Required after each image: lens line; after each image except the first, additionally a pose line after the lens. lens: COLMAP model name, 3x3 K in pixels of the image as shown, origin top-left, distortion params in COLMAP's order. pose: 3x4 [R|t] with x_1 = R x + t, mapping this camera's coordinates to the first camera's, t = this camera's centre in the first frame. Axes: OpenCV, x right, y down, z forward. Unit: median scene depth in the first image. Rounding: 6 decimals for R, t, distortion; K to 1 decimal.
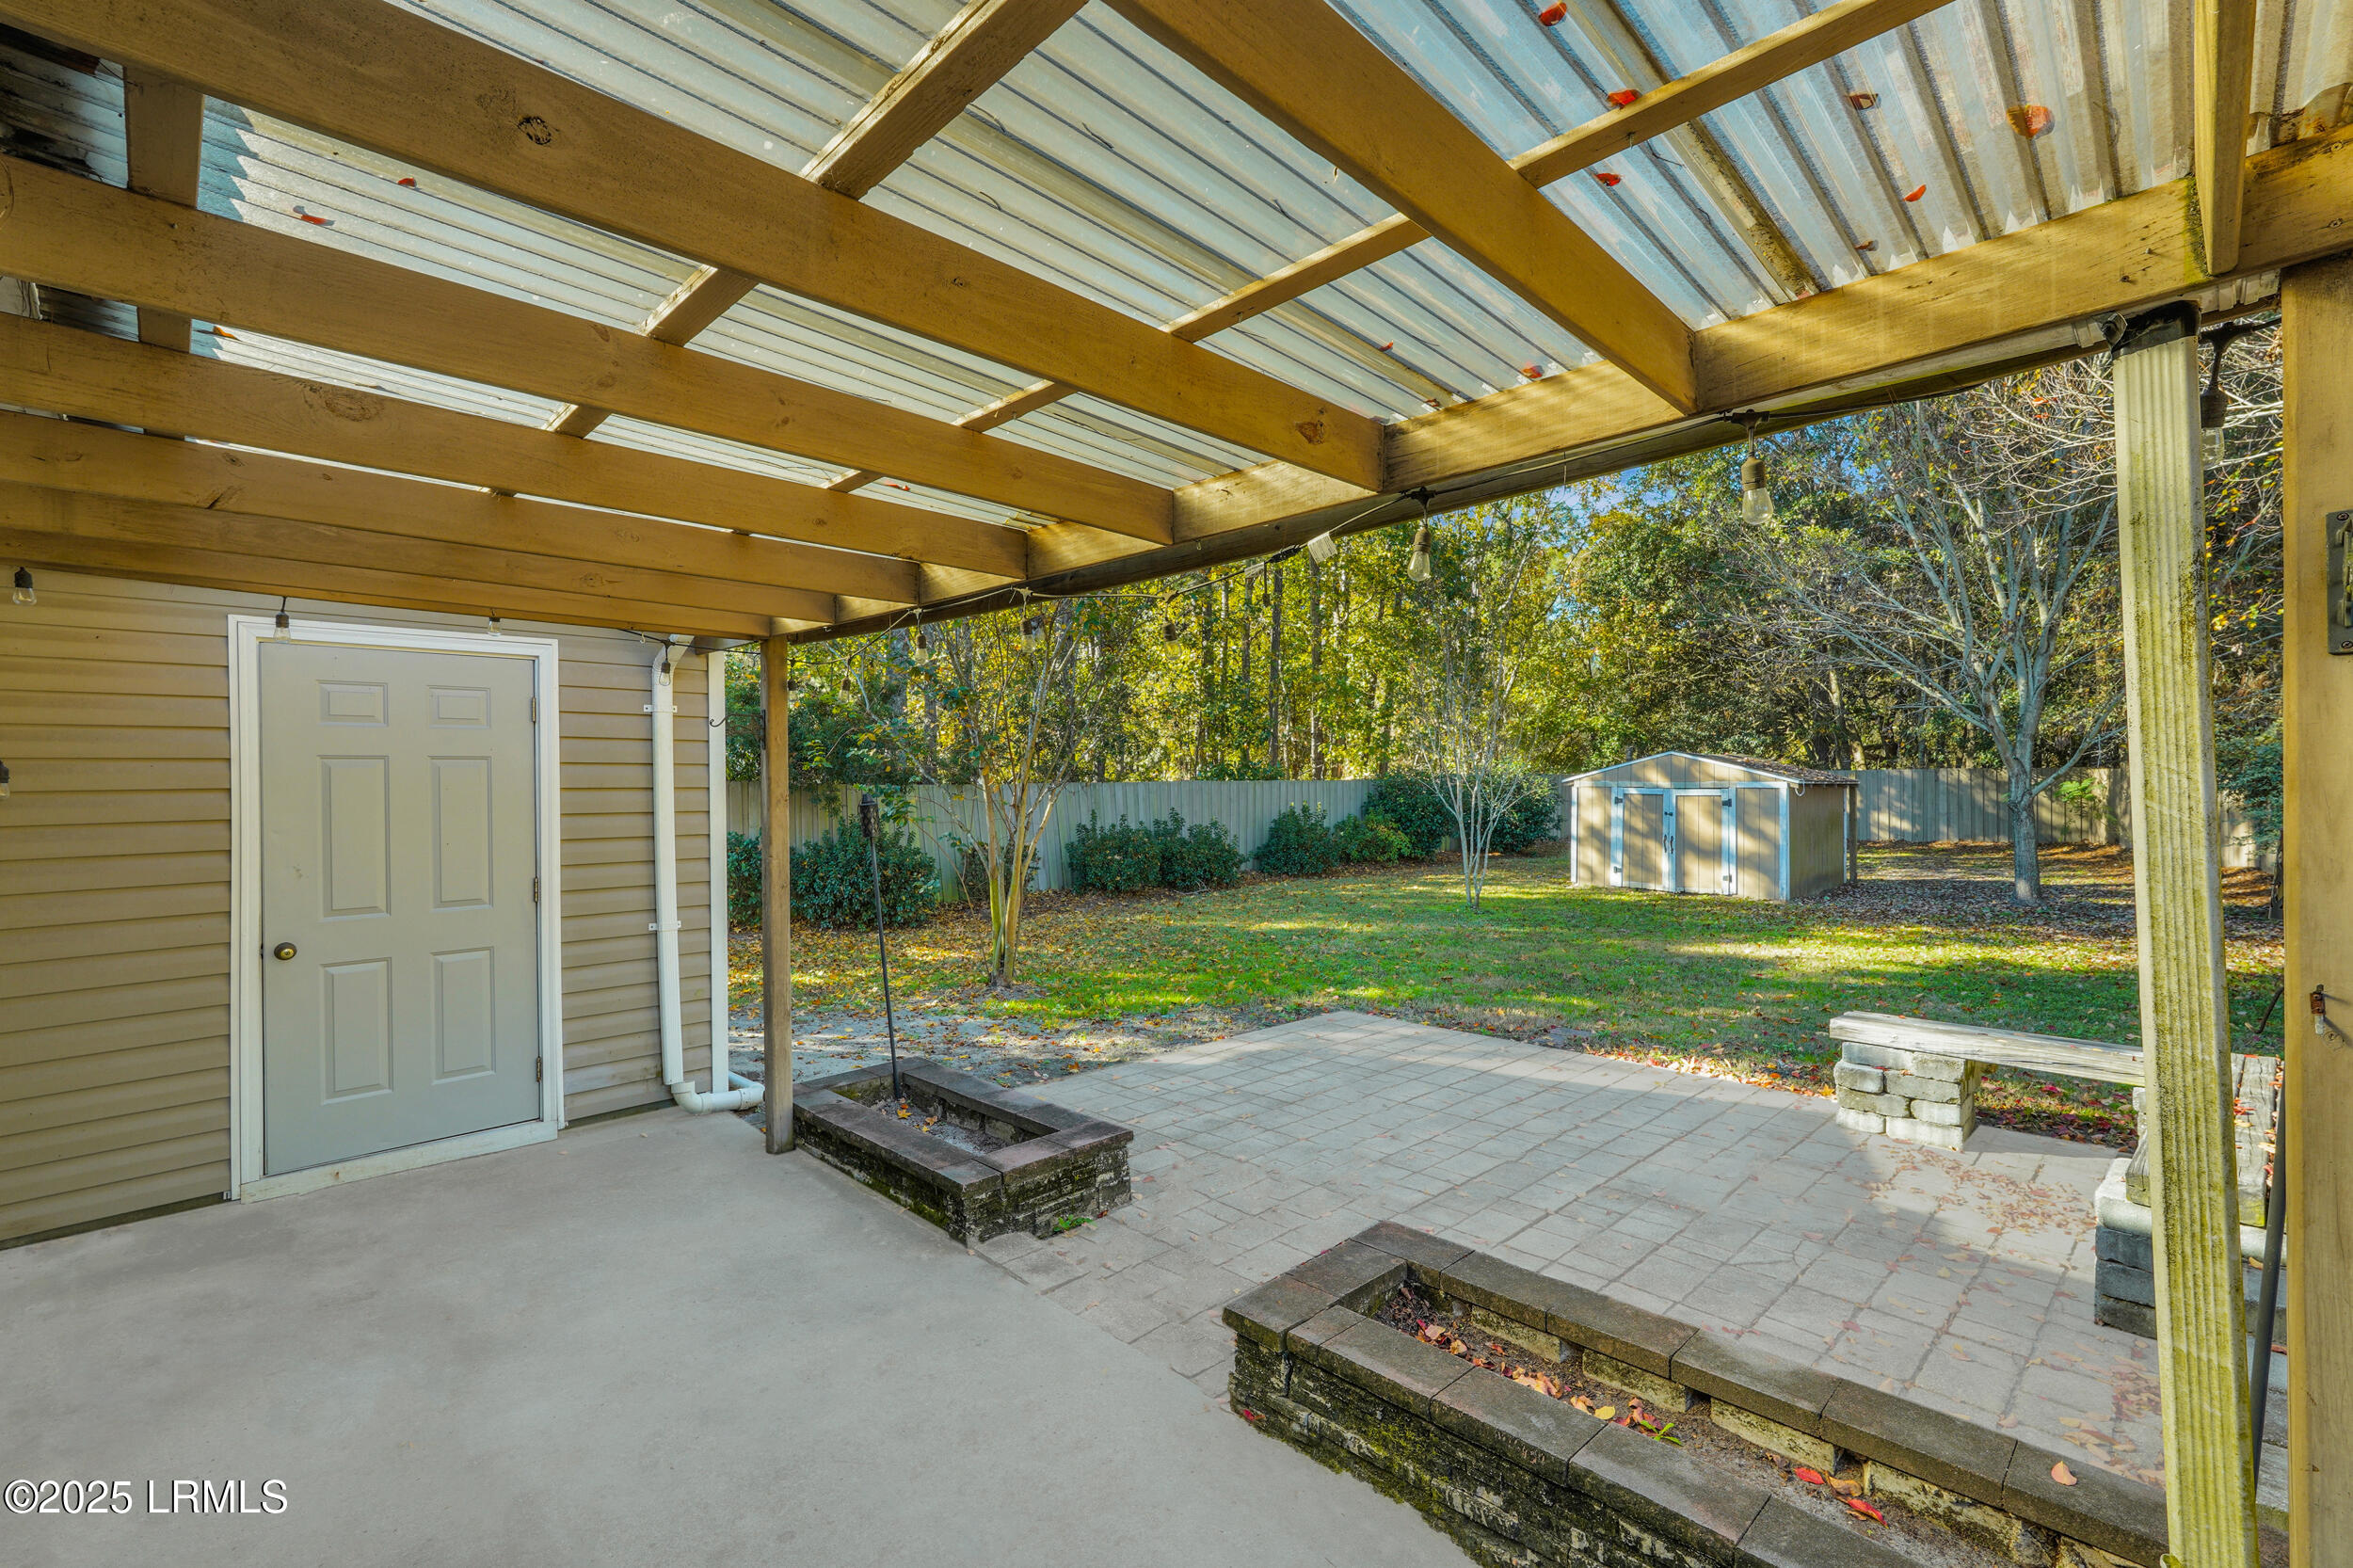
lens RADIAL K [[1049.6, 0, 1176.5], [0, 1049.6, 784.0], [0, 0, 1]] dist [-0.014978, 0.008203]
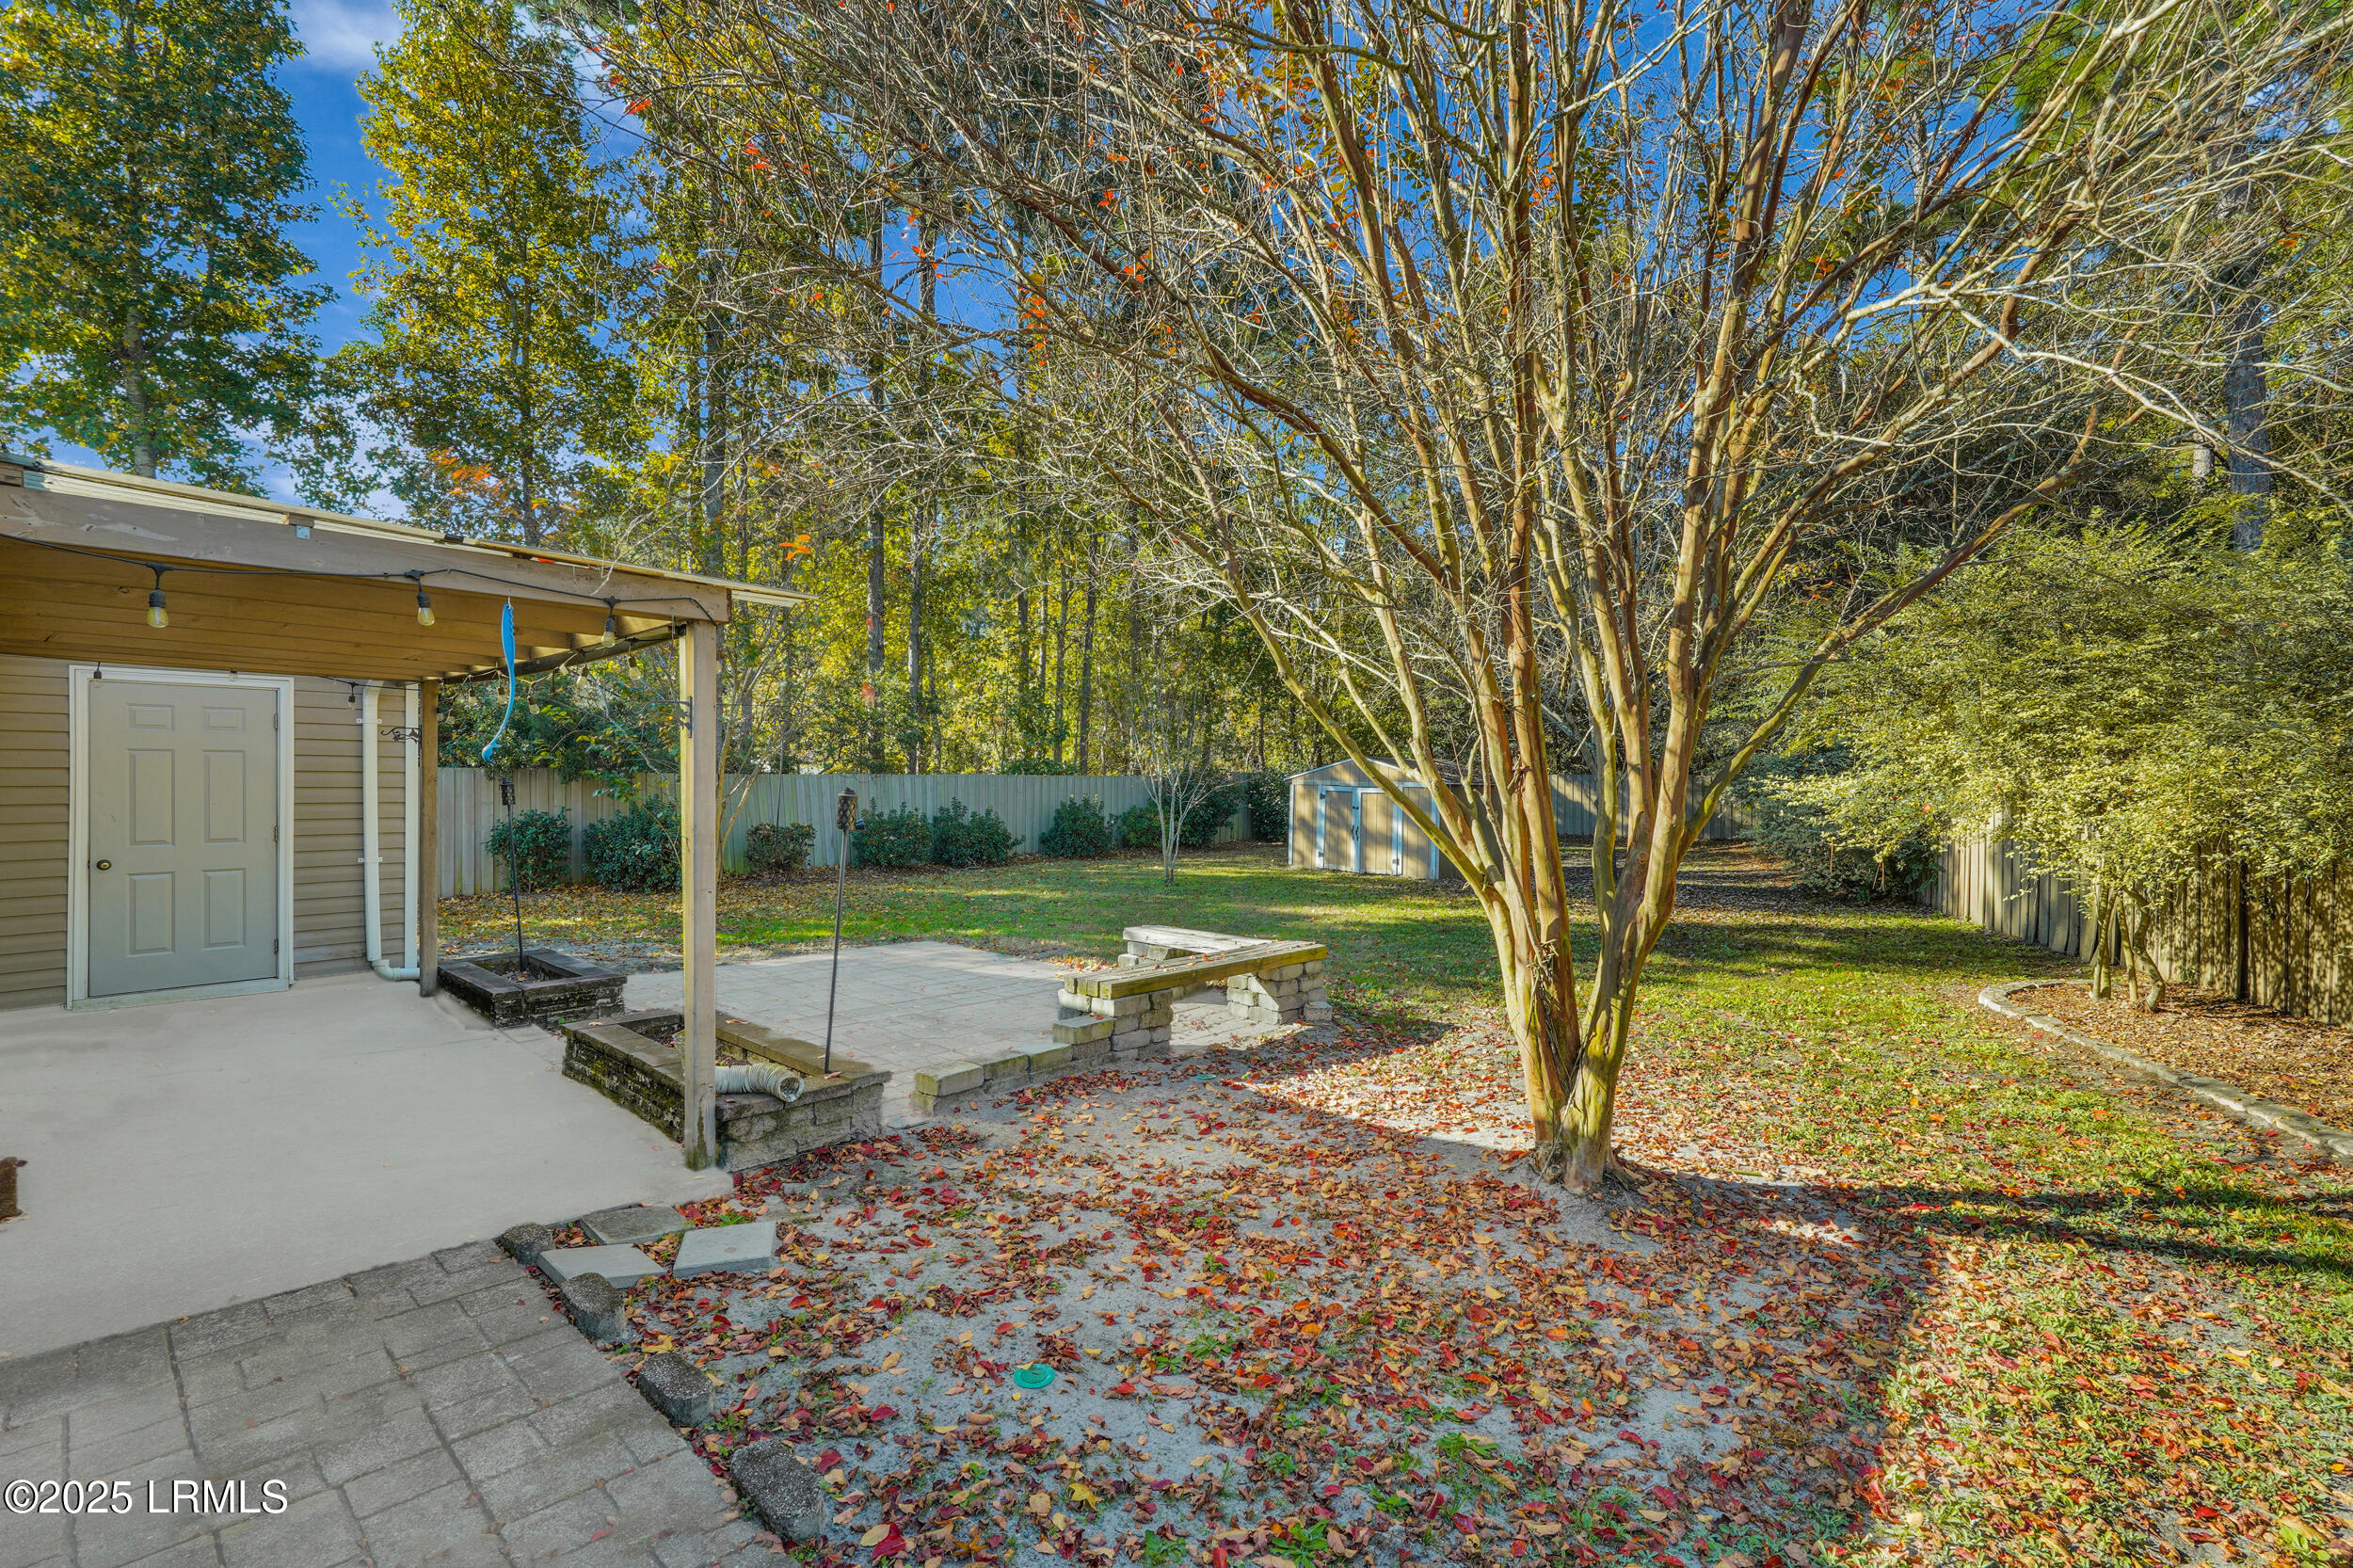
lens RADIAL K [[1051.7, 0, 1176.5], [0, 1051.7, 784.0], [0, 0, 1]] dist [0.000543, 0.000113]
pose [[0.998623, 0.016138, 0.049915, 0.225284], [-0.016392, 0.999855, 0.004685, -0.001796], [-0.049832, -0.005497, 0.998742, -0.223794]]
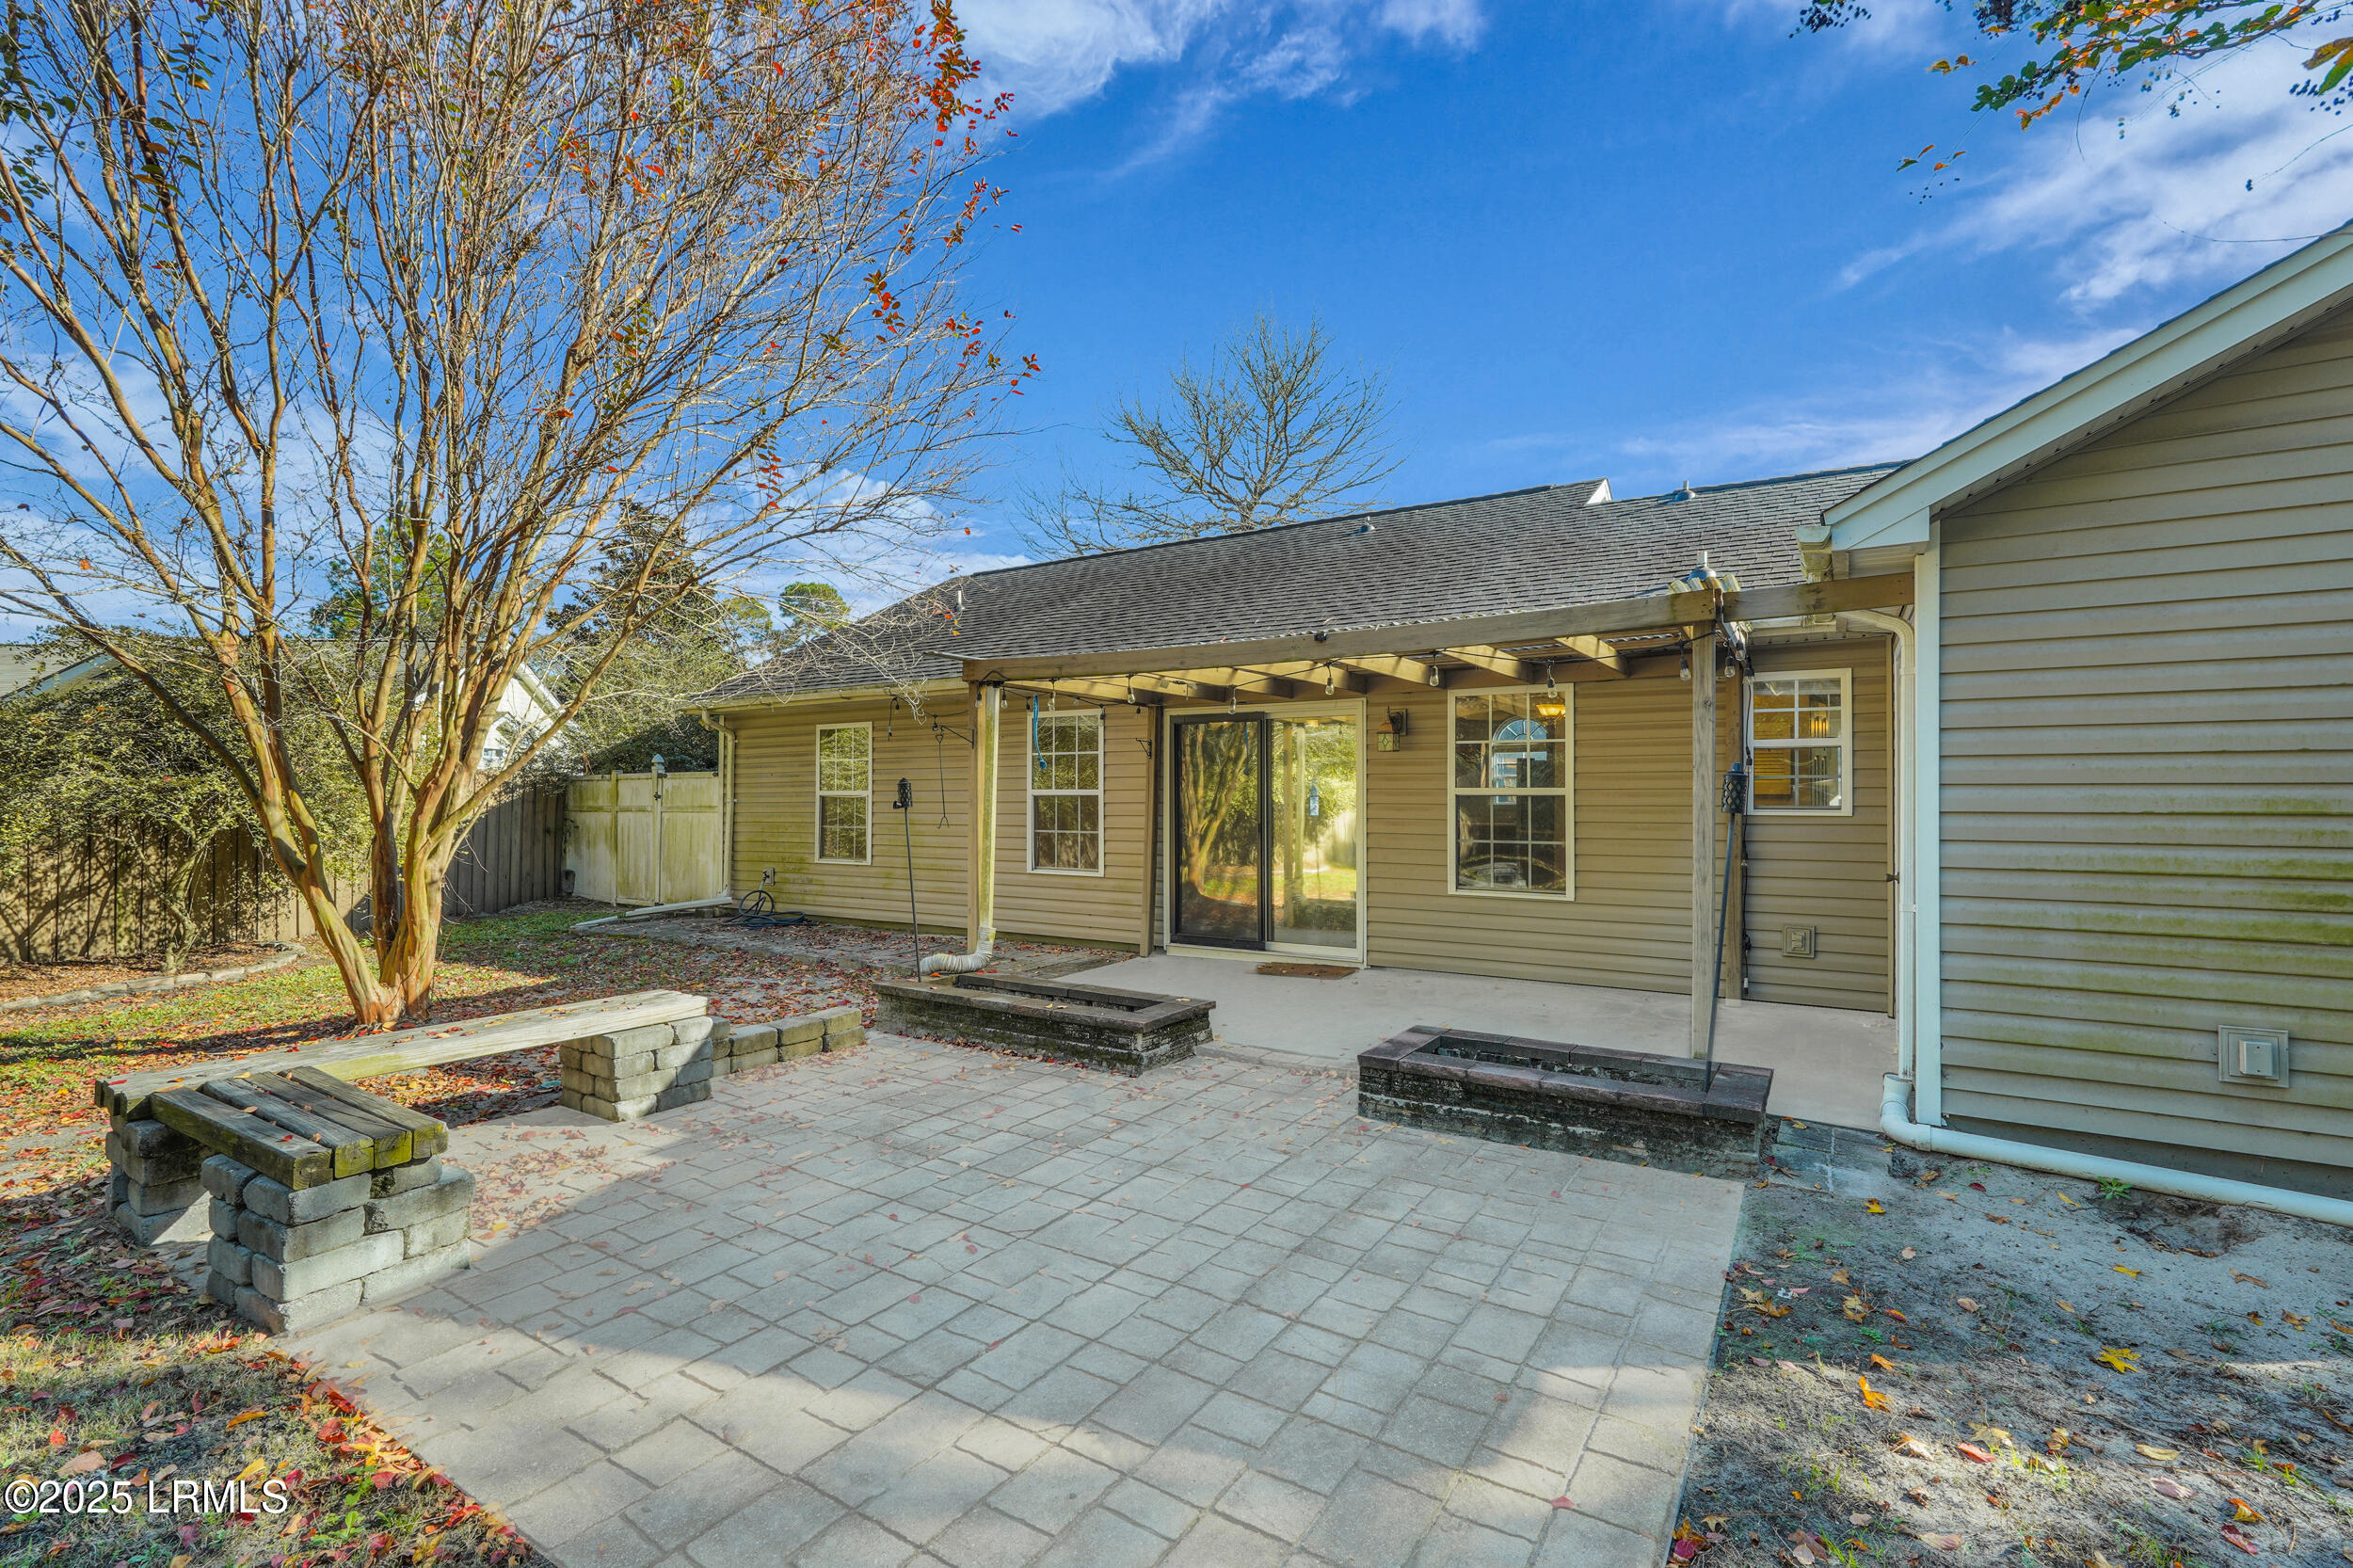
lens RADIAL K [[1056.0, 0, 1176.5], [0, 1056.0, 784.0], [0, 0, 1]] dist [-0.017208, 0.012930]
pose [[-0.973142, 0.004474, -0.230162, 0.123730], [0.005631, 0.999975, -0.004370, 0.009824], [0.230137, -0.005549, -0.973142, 0.612474]]
